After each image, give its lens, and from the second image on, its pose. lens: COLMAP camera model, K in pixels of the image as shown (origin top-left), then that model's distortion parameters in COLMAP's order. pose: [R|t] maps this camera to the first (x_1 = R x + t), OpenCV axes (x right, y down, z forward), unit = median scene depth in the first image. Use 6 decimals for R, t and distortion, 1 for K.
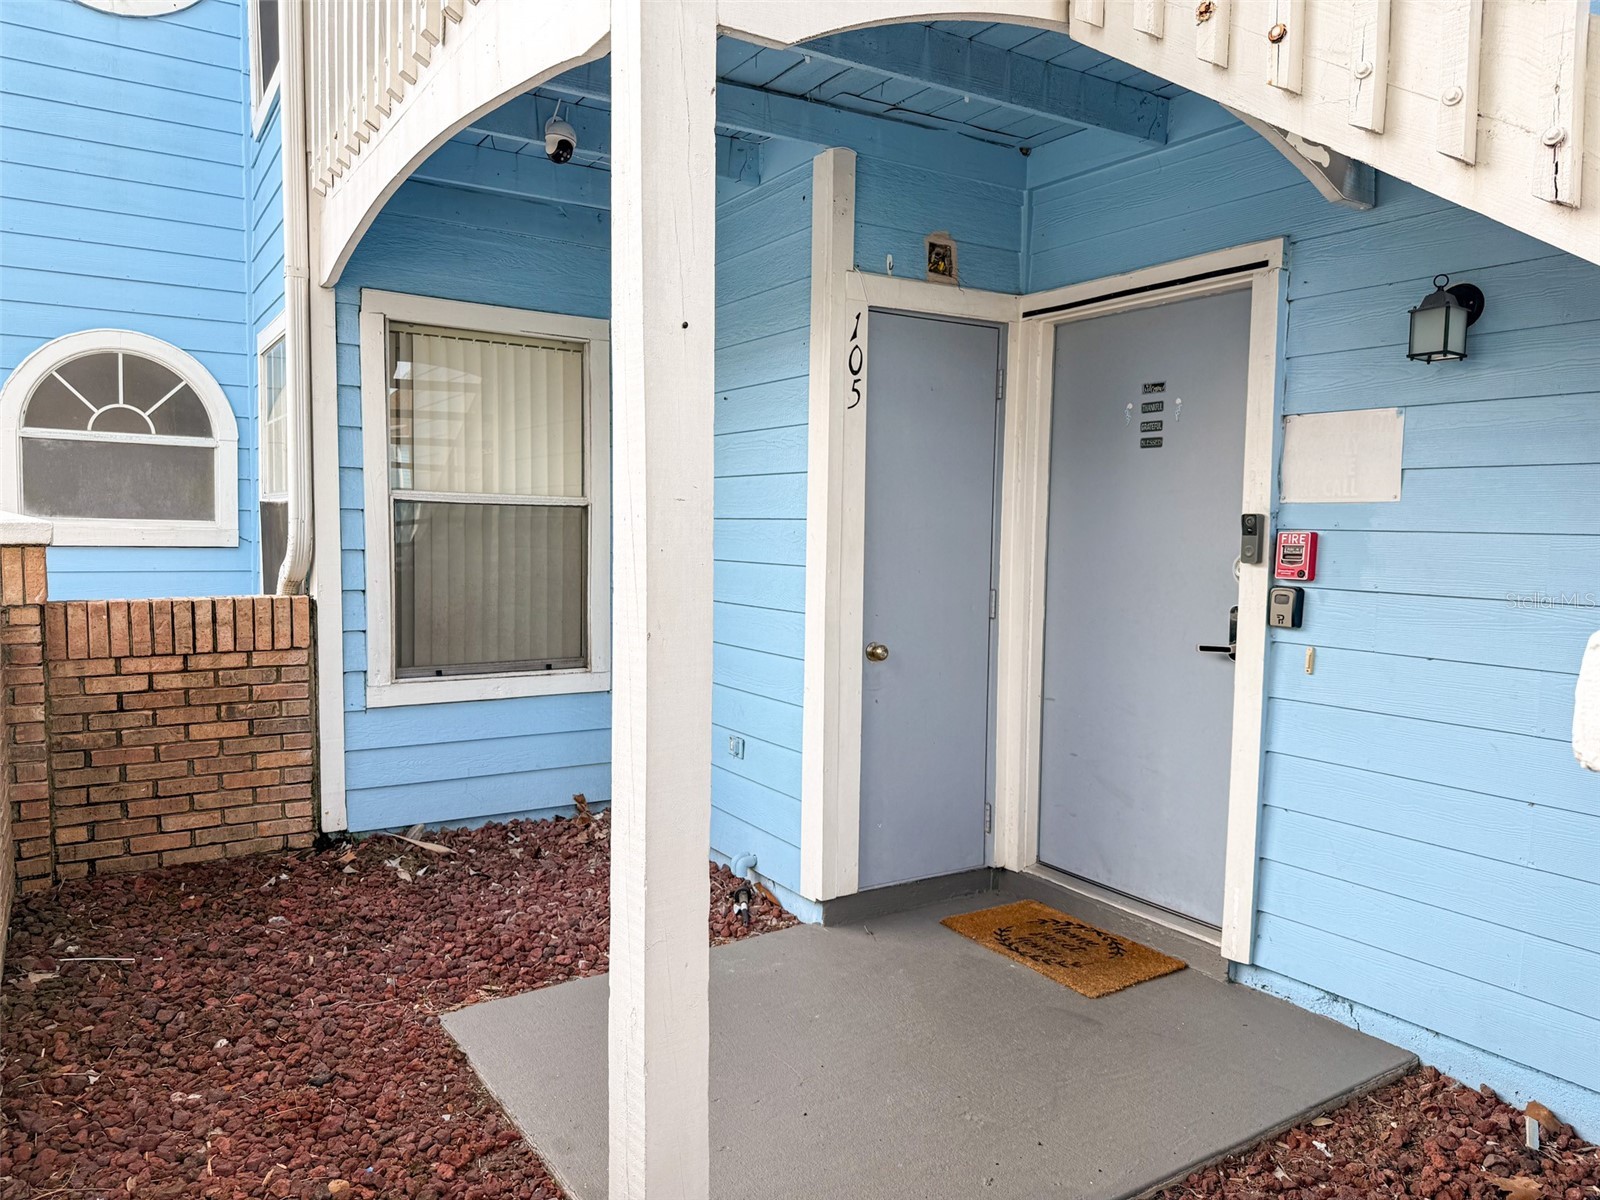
lens RADIAL K [[1131.0, 0, 800.1], [0, 1131.0, 597.0], [0, 0, 1]] dist [0.044964, -0.072161]
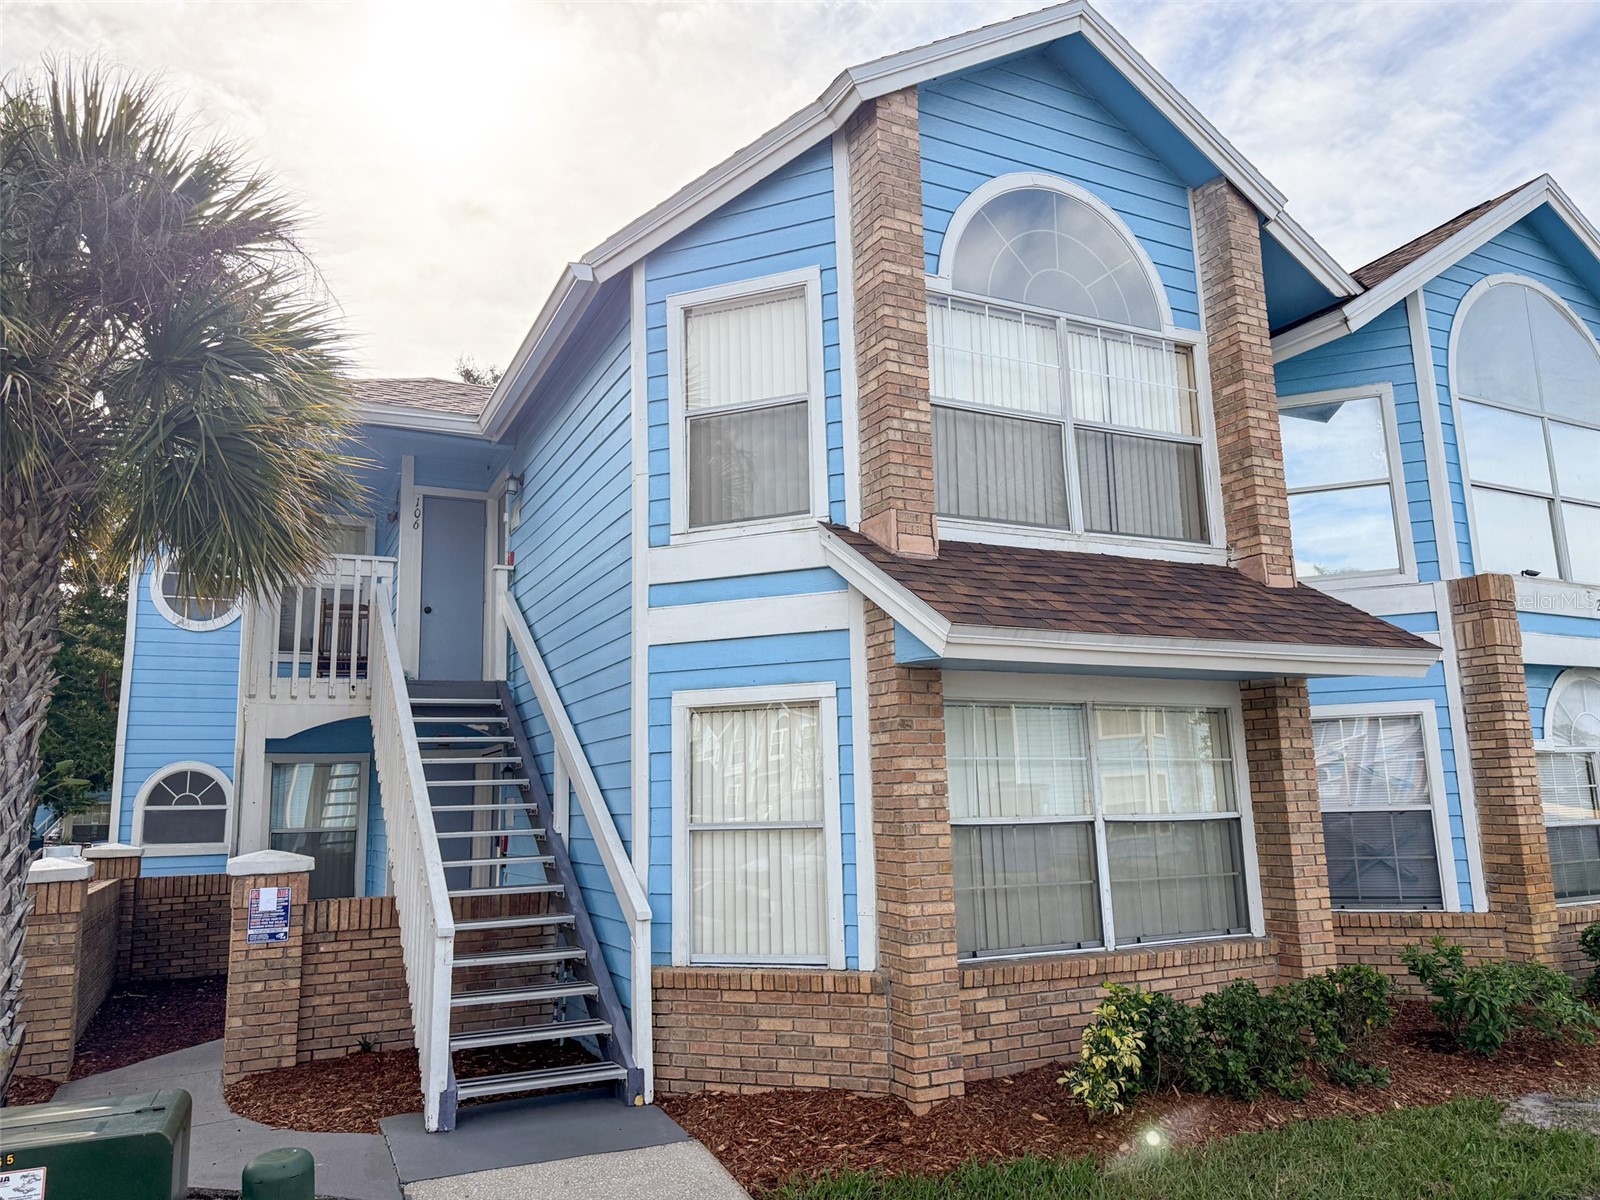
lens RADIAL K [[1131.0, 0, 799.9], [0, 1131.0, 602.3], [0, 0, 1]] dist [0.044964, -0.072161]
pose [[0.991337, -0.066064, -0.113516, 1.221779], [0.036262, 0.968364, -0.246894, 0.093404], [0.126235, 0.240639, 0.962371, -1.532975]]
